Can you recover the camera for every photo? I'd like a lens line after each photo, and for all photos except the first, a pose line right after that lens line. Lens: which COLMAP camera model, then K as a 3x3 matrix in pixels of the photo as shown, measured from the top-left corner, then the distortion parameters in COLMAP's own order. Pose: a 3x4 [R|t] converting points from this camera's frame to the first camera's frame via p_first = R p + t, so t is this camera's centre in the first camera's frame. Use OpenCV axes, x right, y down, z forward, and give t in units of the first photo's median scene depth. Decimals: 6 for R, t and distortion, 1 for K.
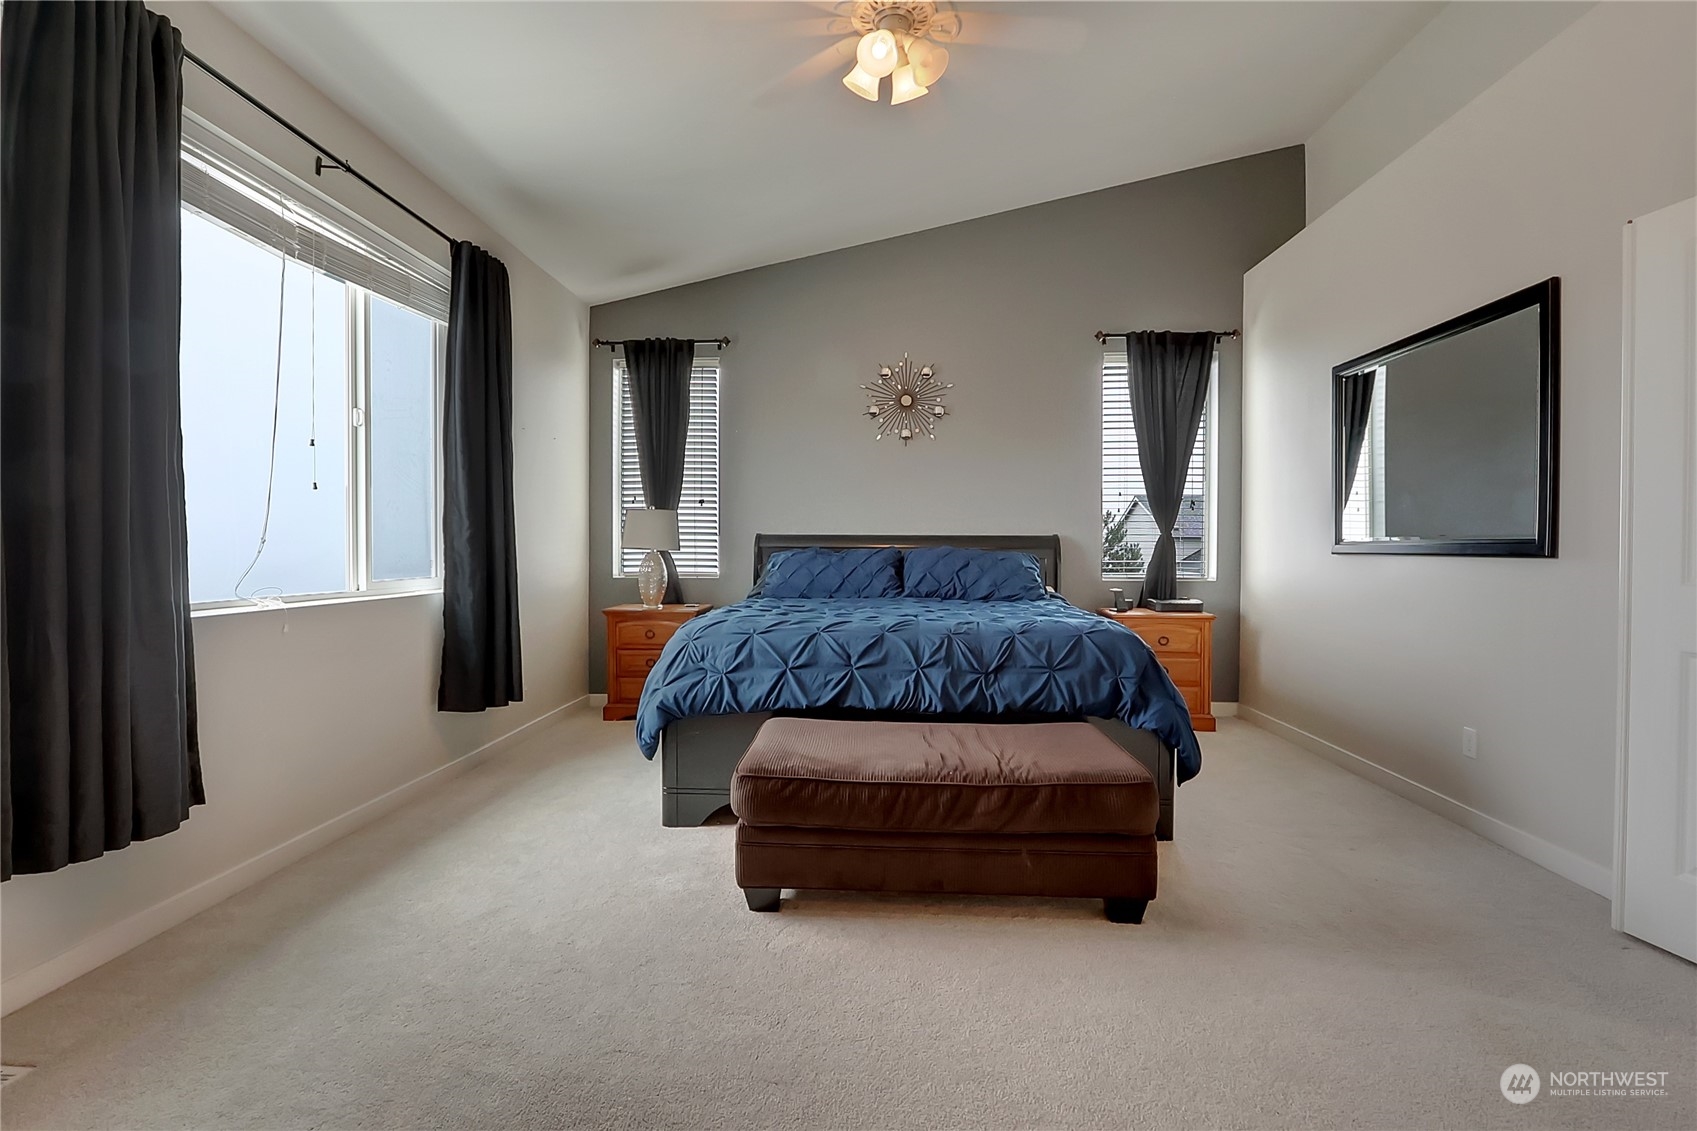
lens RADIAL K [[785.1, 0, 844.2], [0, 785.1, 562.0], [0, 0, 1]] dist [-0.017386, 0.001785]
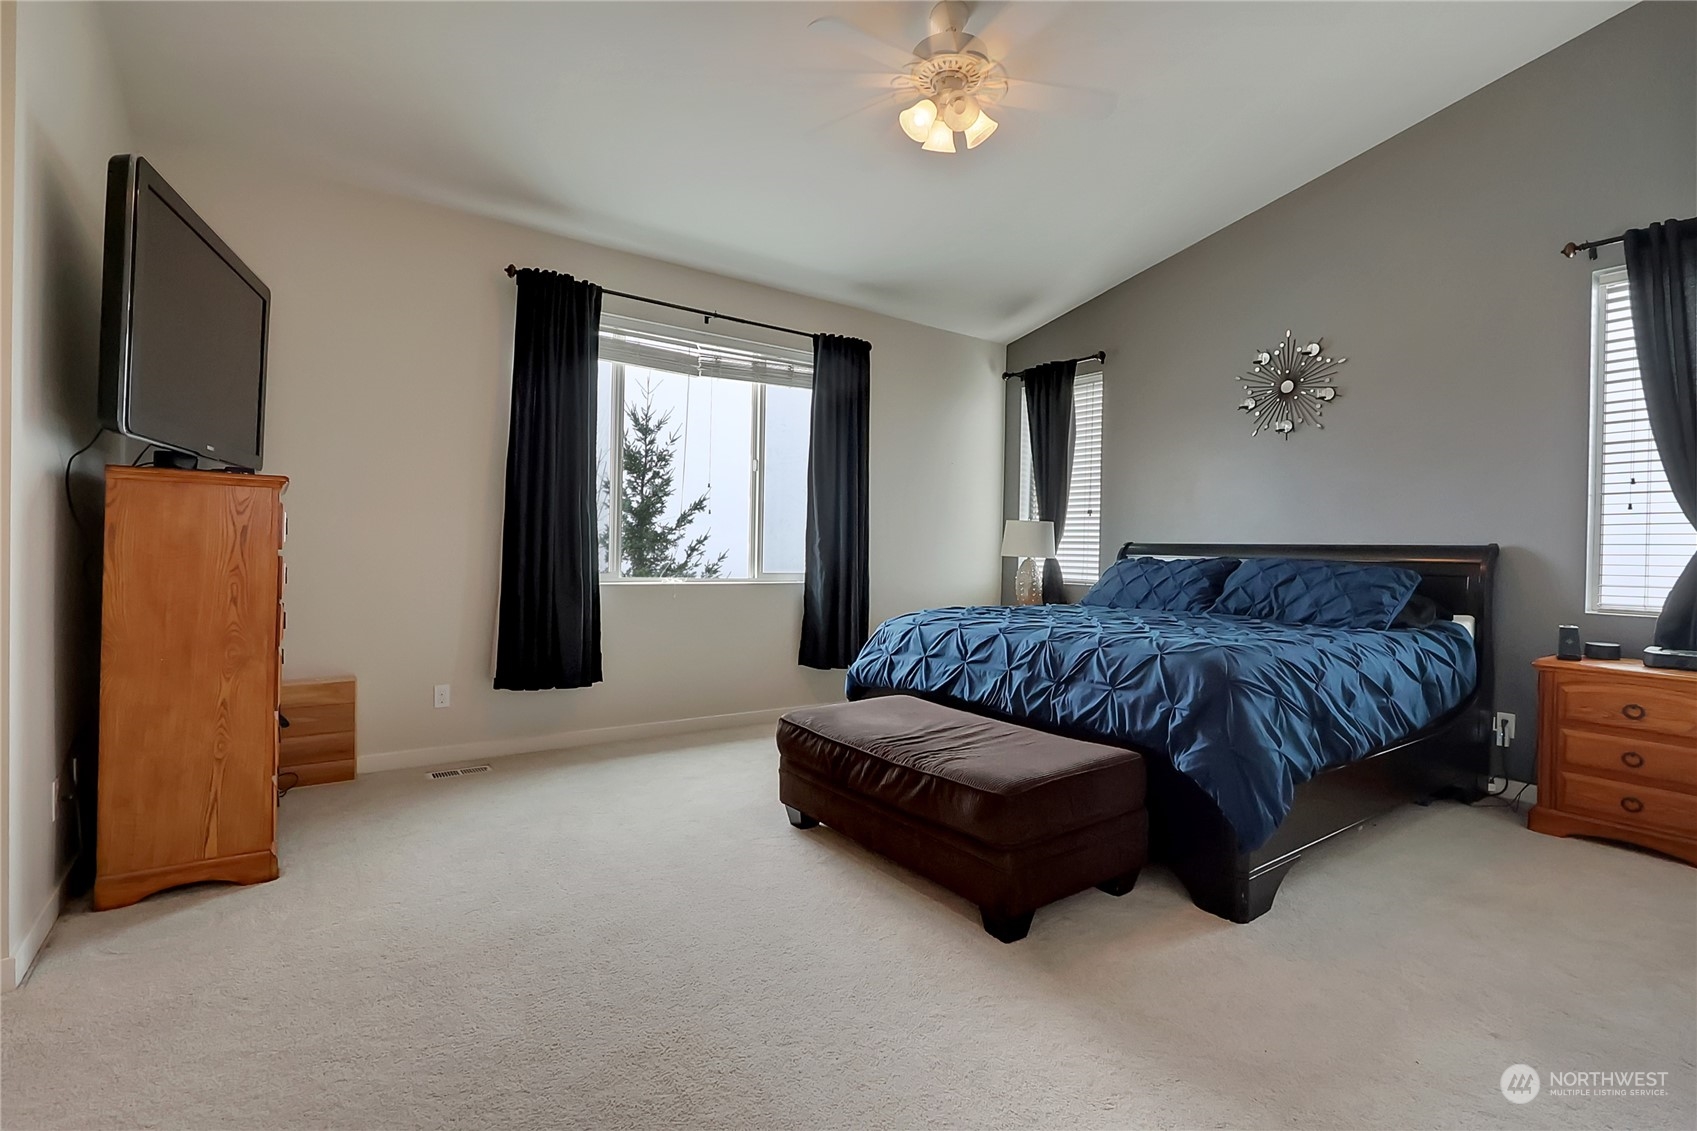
lens RADIAL K [[785.1, 0, 843.1], [0, 785.1, 554.6], [0, 0, 1]] dist [-0.017386, 0.001785]
pose [[0.637341, 0.012586, -0.770479, 0.731906], [-0.032145, 0.999431, -0.010264, 0.001288], [0.769911, 0.031309, 0.637382, 0.161446]]
